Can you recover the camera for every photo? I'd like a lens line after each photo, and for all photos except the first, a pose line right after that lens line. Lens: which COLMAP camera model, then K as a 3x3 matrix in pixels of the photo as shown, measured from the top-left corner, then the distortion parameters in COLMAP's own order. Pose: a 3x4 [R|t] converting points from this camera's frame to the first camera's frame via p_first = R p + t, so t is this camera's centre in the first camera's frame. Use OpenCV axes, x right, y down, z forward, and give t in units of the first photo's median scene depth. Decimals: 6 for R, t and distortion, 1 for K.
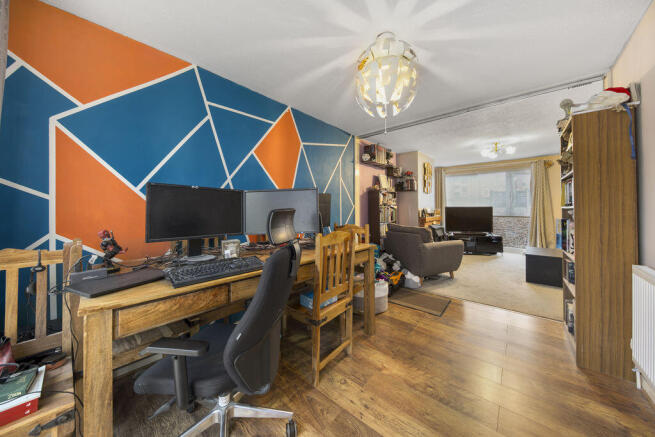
lens RADIAL K [[218.2, 0, 328.4], [0, 218.2, 213.9], [0, 0, 1]] dist [0.010580, -0.000029]
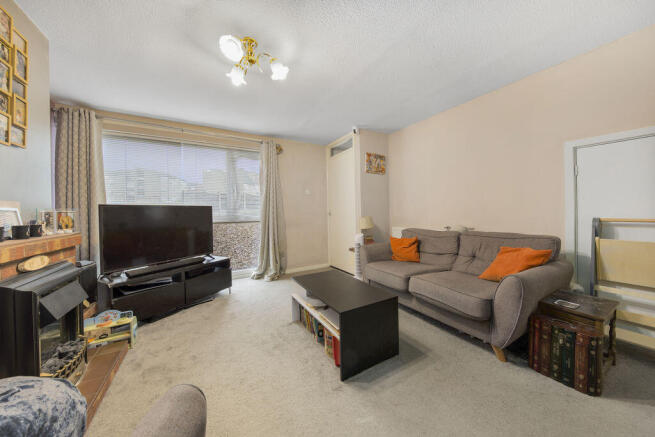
lens RADIAL K [[218.2, 0, 328.4], [0, 218.2, 213.9], [0, 0, 1]] dist [0.010580, -0.000029]
pose [[0.296274, -0.007658, 0.955072, 0.314605], [0.024221, 0.999706, 0.000503, -0.006449], [-0.954796, 0.022984, 0.296372, 0.563520]]
